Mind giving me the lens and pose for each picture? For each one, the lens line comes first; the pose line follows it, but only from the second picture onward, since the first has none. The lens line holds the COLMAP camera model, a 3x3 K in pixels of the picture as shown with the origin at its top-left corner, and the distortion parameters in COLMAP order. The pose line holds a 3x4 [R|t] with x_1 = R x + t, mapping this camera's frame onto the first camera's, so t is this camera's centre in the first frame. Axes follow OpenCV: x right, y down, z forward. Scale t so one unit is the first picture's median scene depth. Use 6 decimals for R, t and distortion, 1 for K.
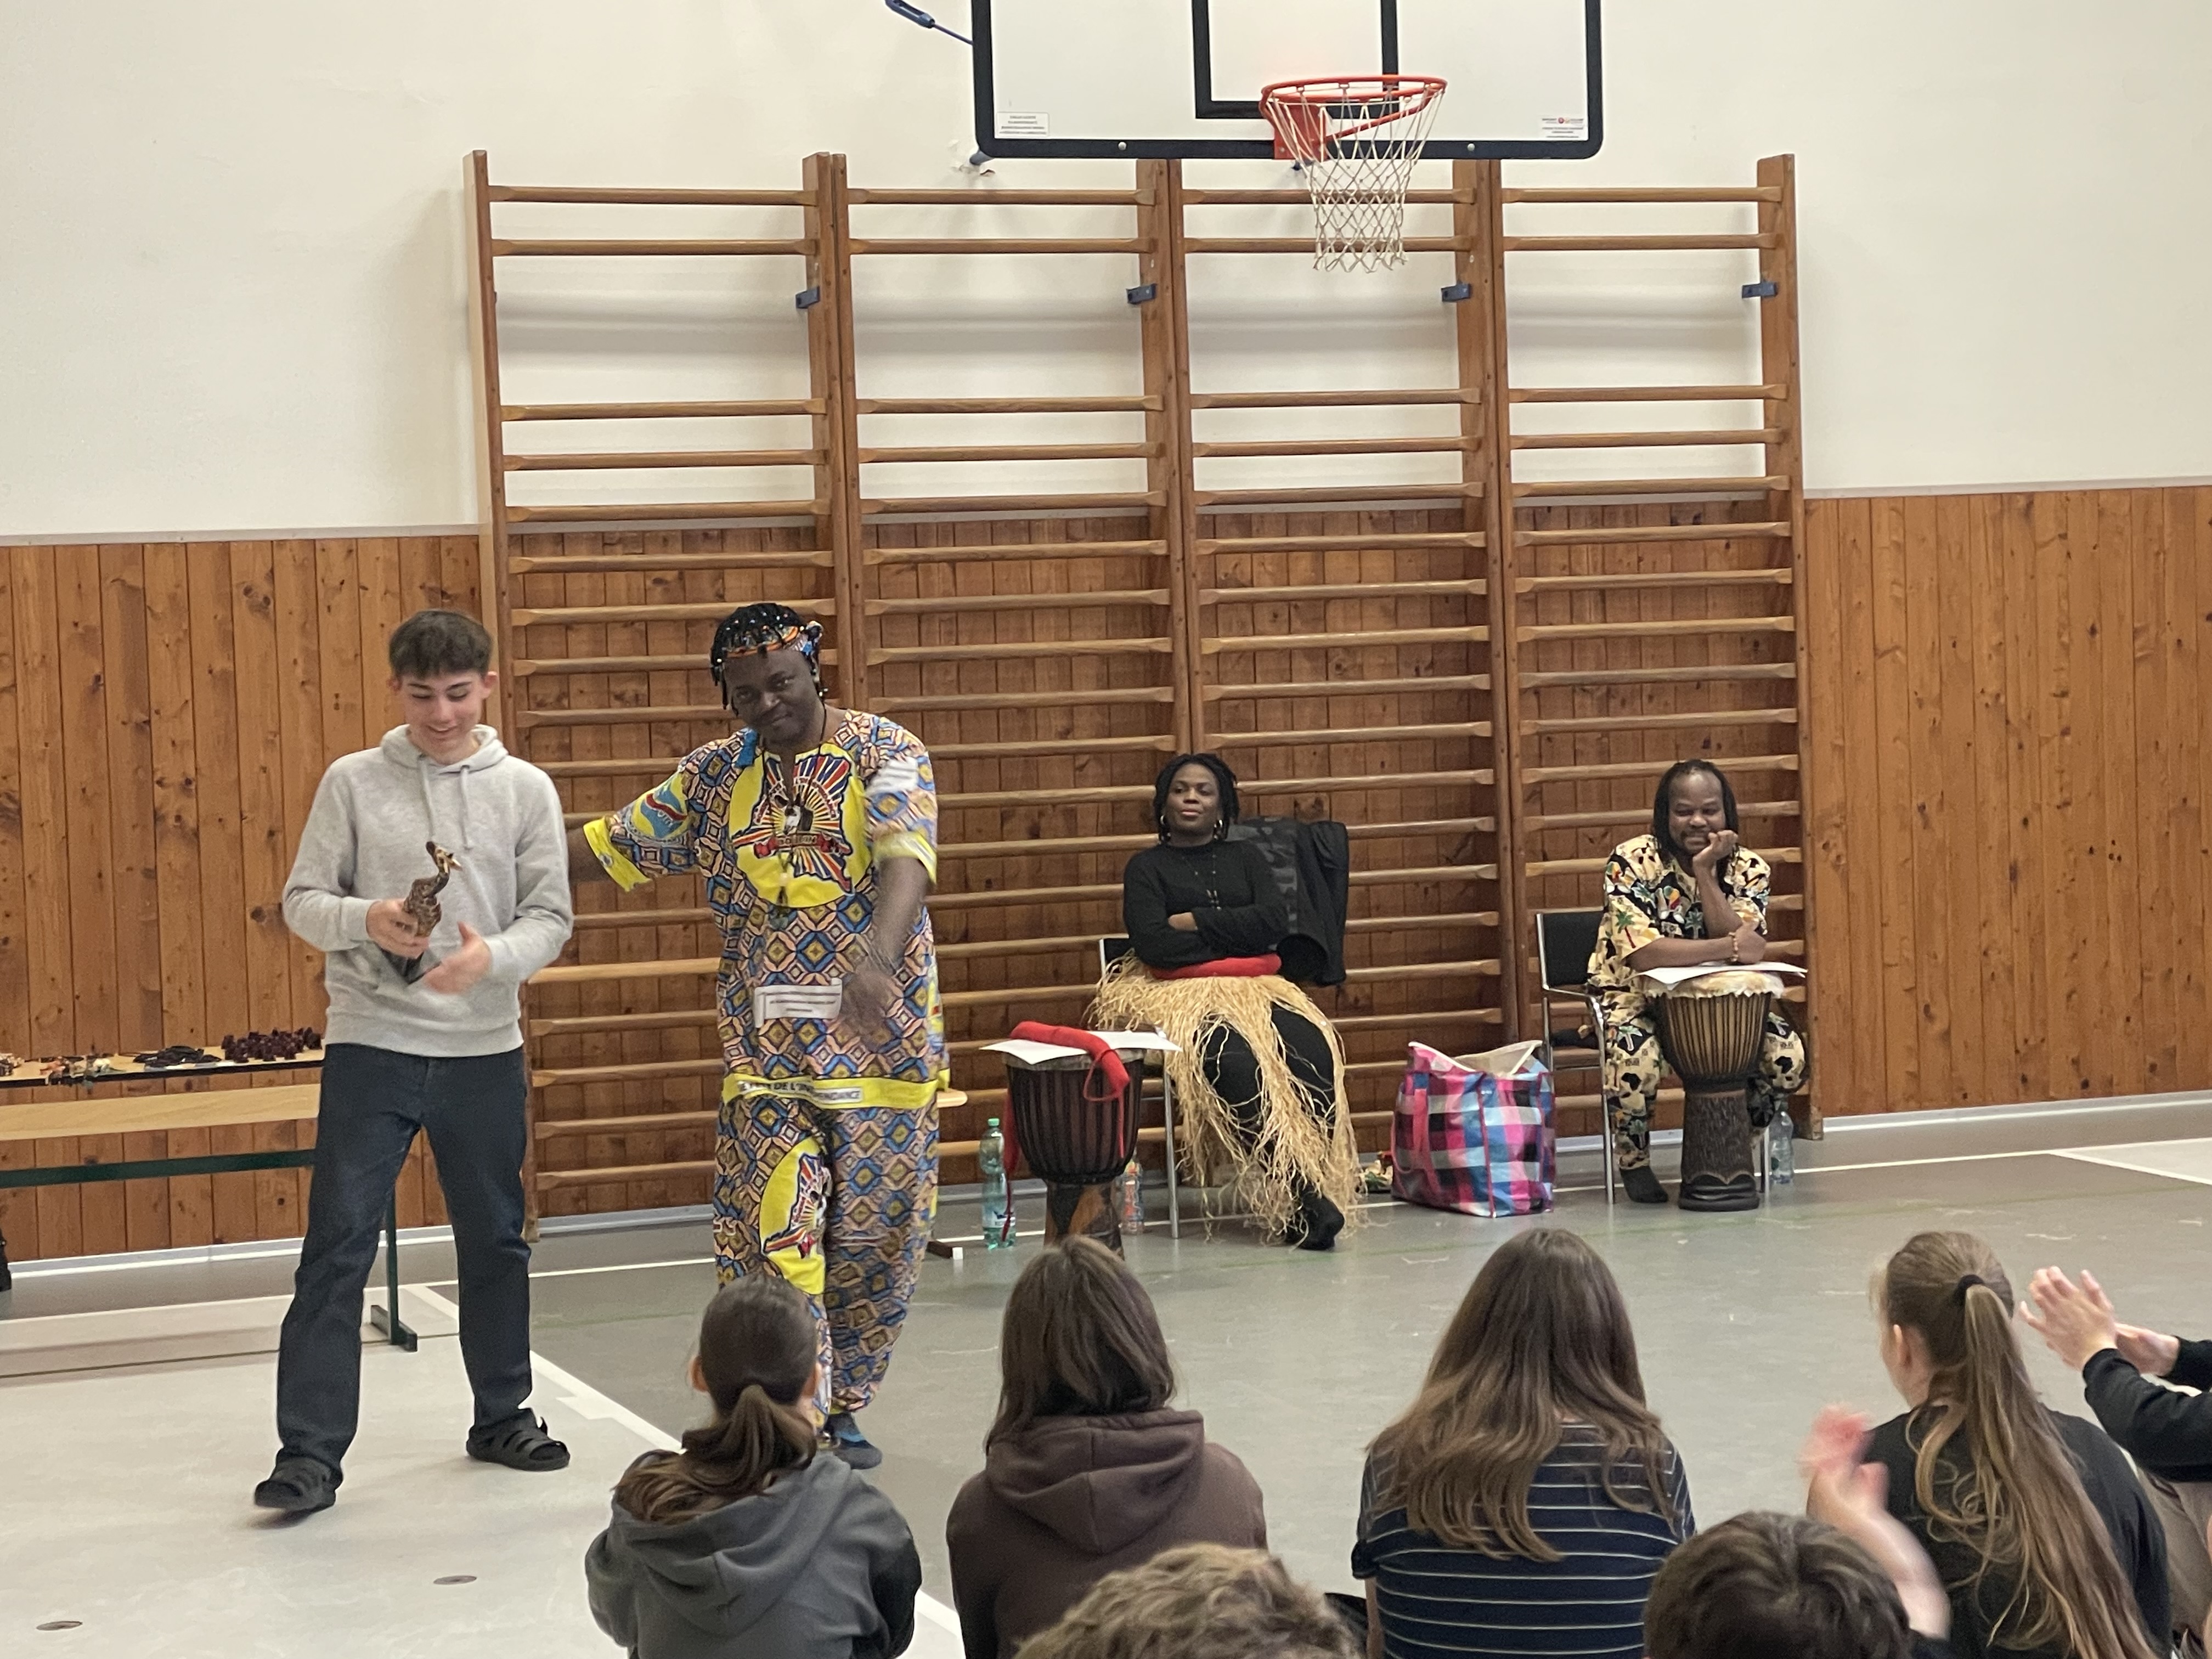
lens RADIAL K [[4777.3, 0, 1107.5], [0, 4777.3, 793.5], [0, 0, 1]] dist [0.177955, 0.000000]
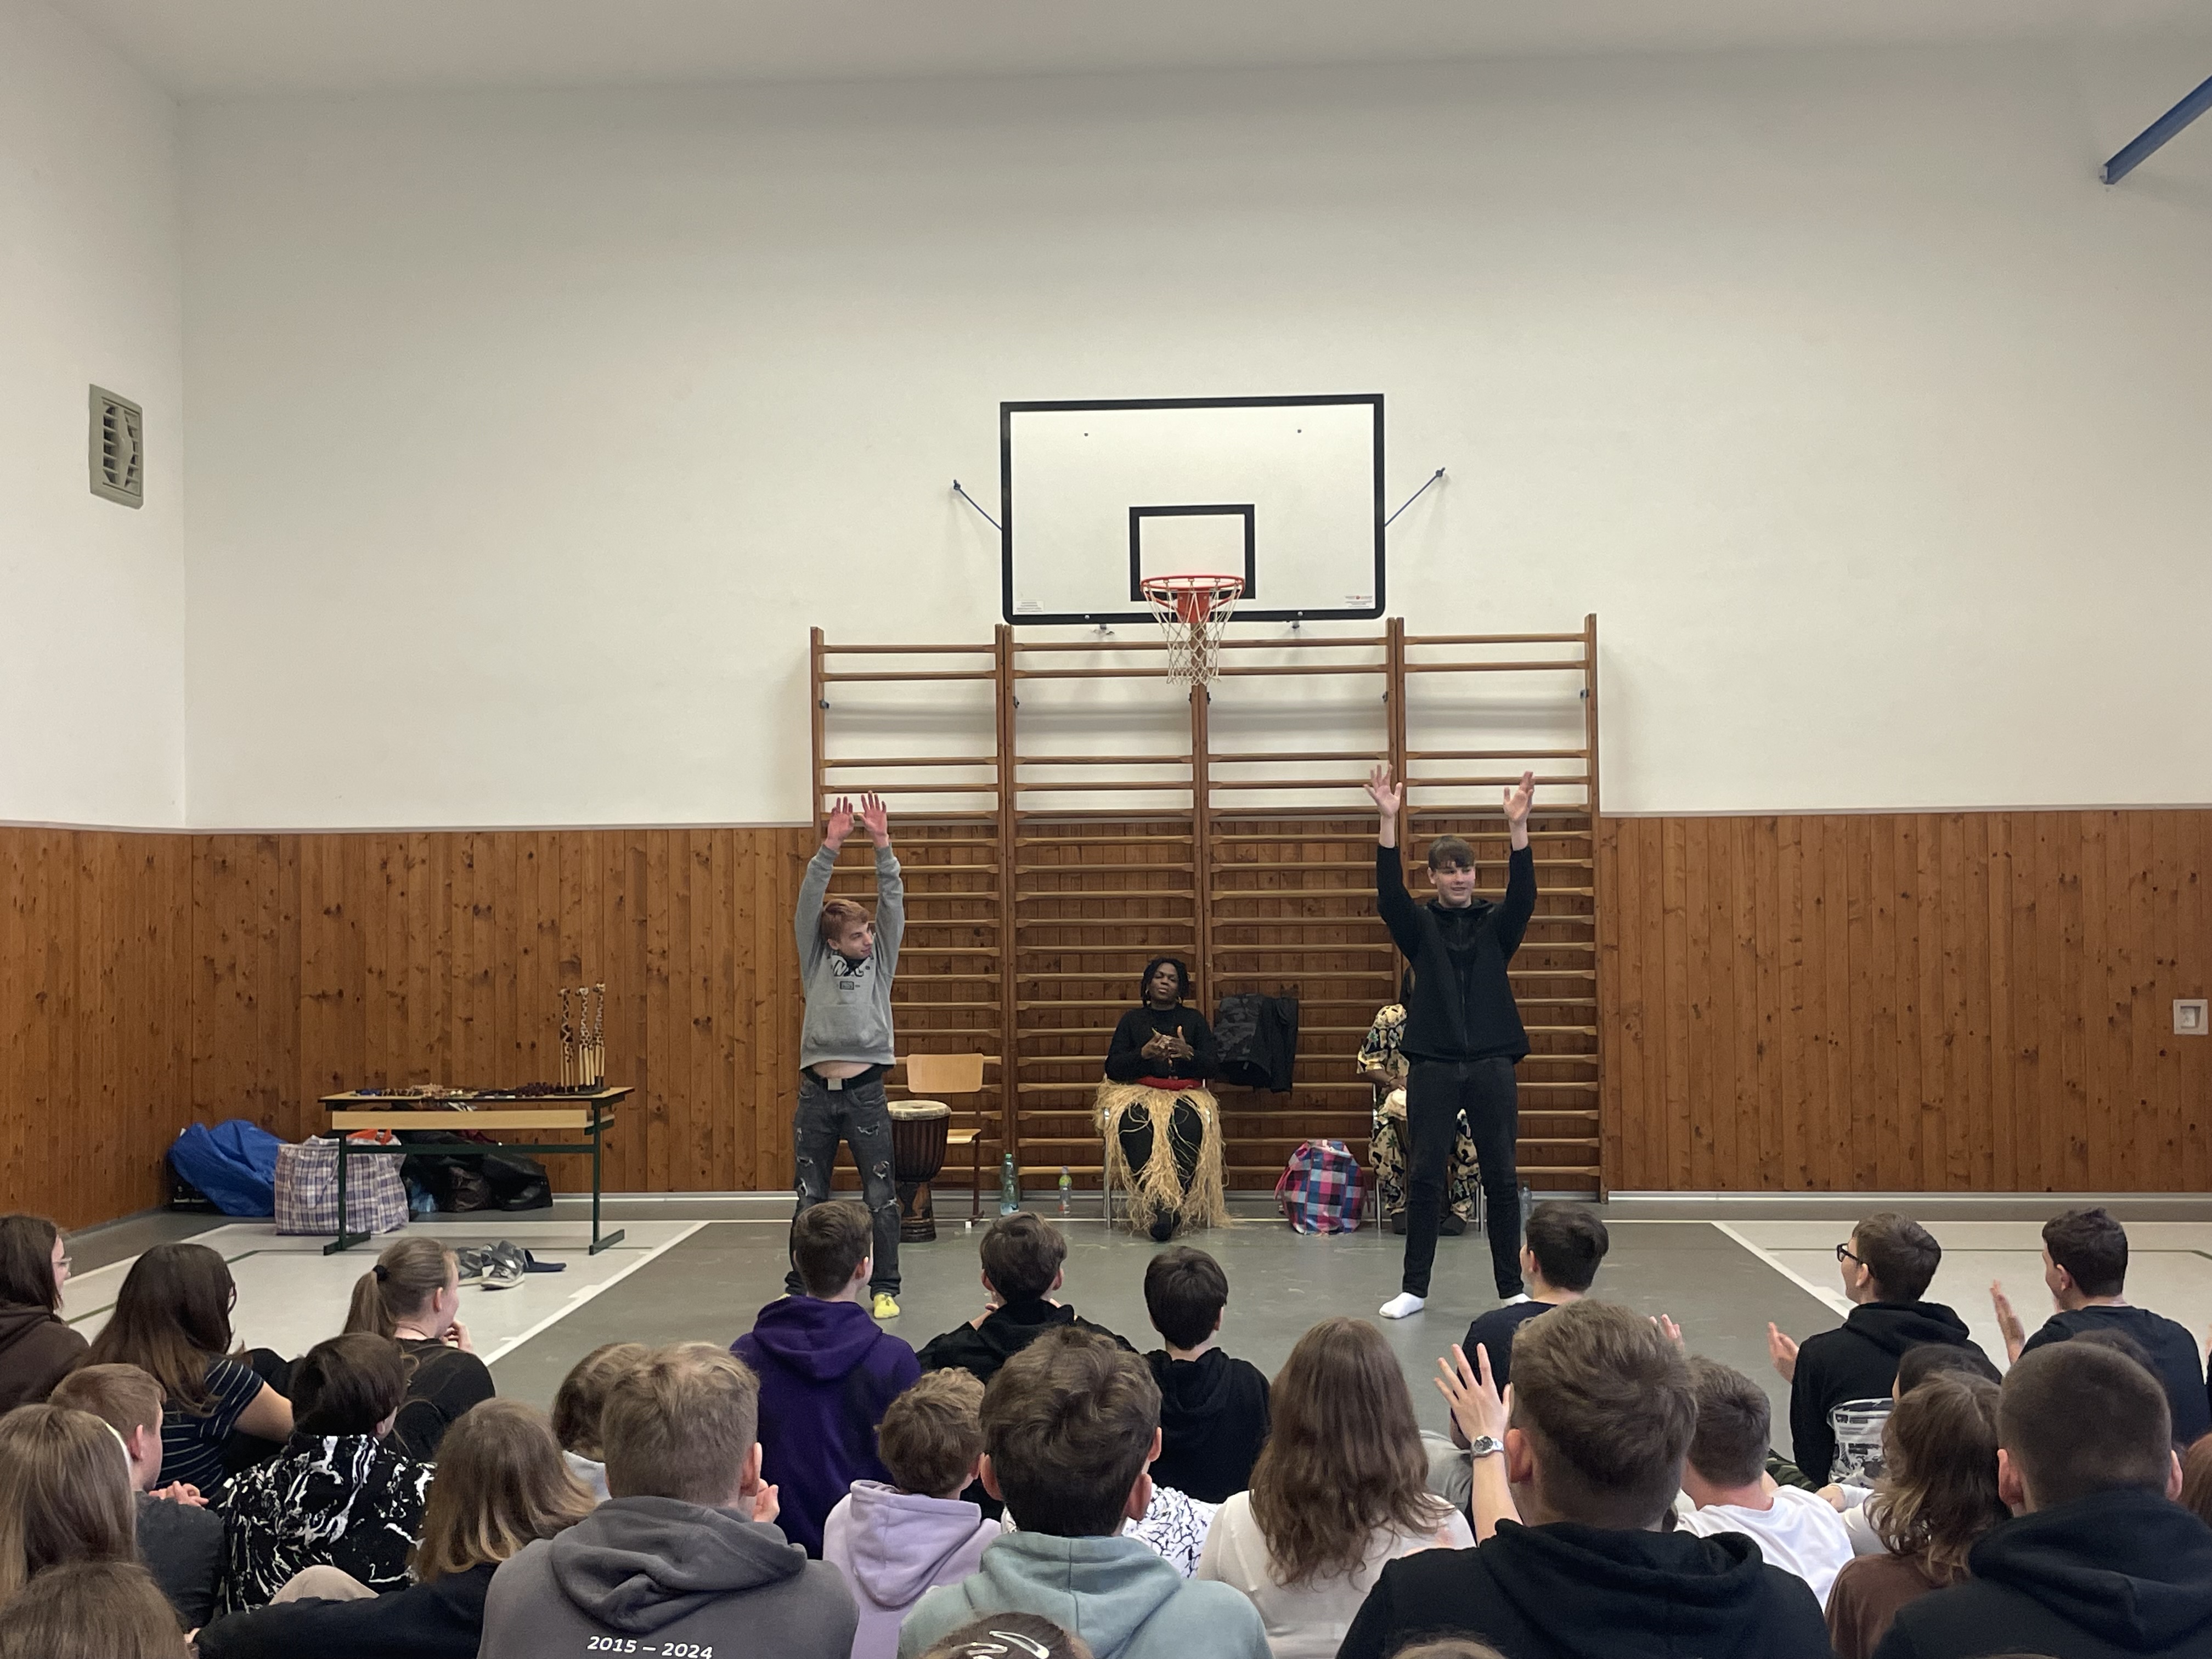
lens RADIAL K [[2422.0, 0, 1095.7], [0, 2422.0, 803.3], [0, 0, 1]] dist [0.065588, 0.000000]
pose [[0.908627, 0.011220, -0.417458, 0.355936], [-0.036346, 0.997970, -0.052288, -0.016415], [0.416024, 0.062683, 0.907191, 0.165553]]
